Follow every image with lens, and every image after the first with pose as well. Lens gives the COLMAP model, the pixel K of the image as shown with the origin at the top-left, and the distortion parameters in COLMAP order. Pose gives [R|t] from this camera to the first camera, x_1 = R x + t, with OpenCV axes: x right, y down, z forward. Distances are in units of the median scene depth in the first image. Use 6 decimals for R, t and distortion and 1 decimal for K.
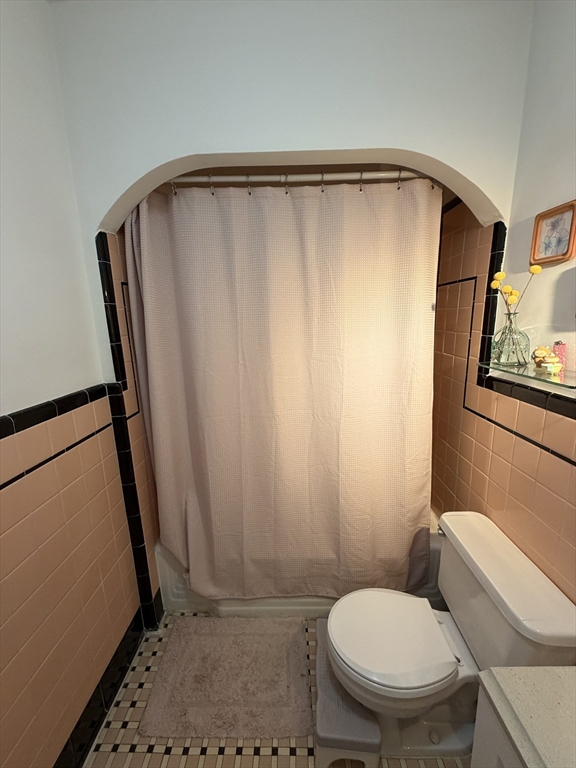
lens RADIAL K [[305.5, 0, 288.4], [0, 305.5, 381.9], [0, 0, 1]] dist [-0.001830, 0.000568]
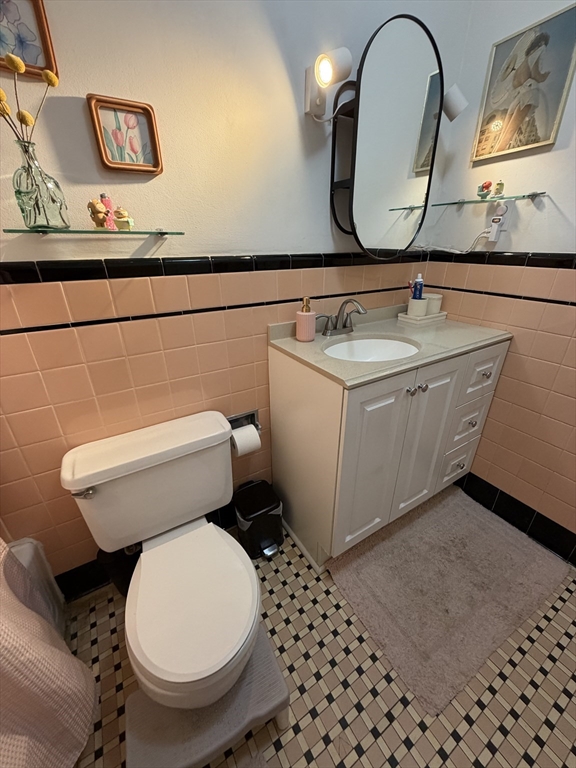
lens RADIAL K [[305.5, 0, 288.4], [0, 305.5, 381.9], [0, 0, 1]] dist [-0.001830, 0.000568]
pose [[-0.536190, -0.324958, 0.779040, -0.284234], [0.182489, 0.856473, 0.482859, 0.009576], [-0.824135, 0.401070, -0.399931, 0.998069]]
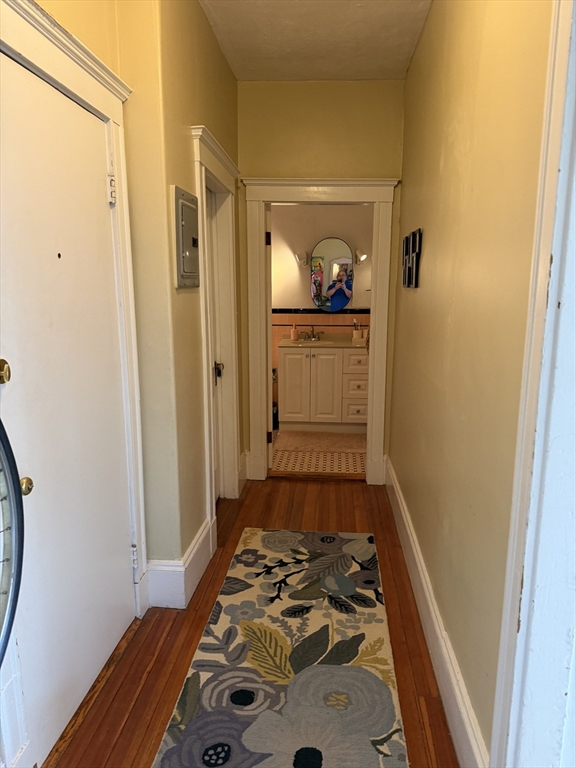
lens RADIAL K [[531.7, 0, 288.0], [0, 531.7, 384.0], [0, 0, 1]] dist [0.096636, -0.169686]
pose [[0.073110, -0.158265, 0.984686, -4.893735], [0.193031, 0.970904, 0.141718, 0.124449], [-0.978465, 0.179714, 0.101532, -0.056026]]
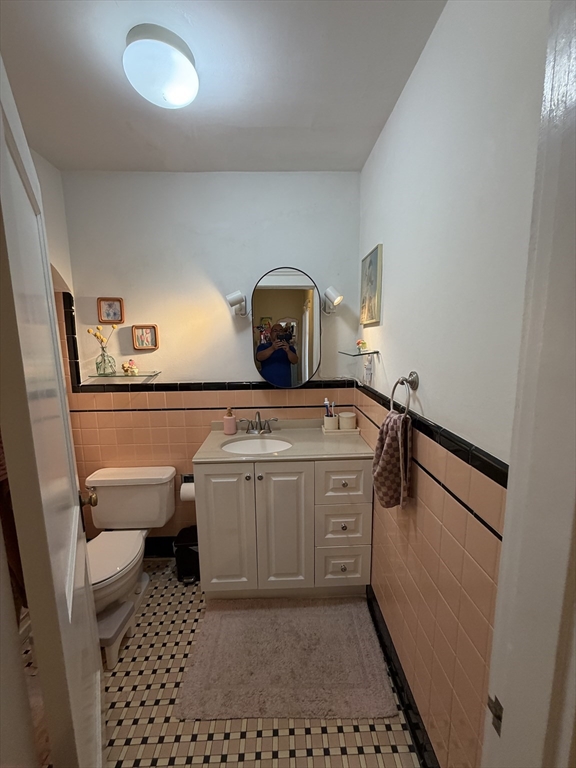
lens RADIAL K [[305.5, 0, 288.4], [0, 305.5, 381.9], [0, 0, 1]] dist [-0.001830, 0.000568]
pose [[-0.046154, -0.117559, 0.991993, -1.230506], [0.208773, 0.969986, 0.124664, -0.011025], [-0.976874, 0.212855, -0.020226, -0.039361]]
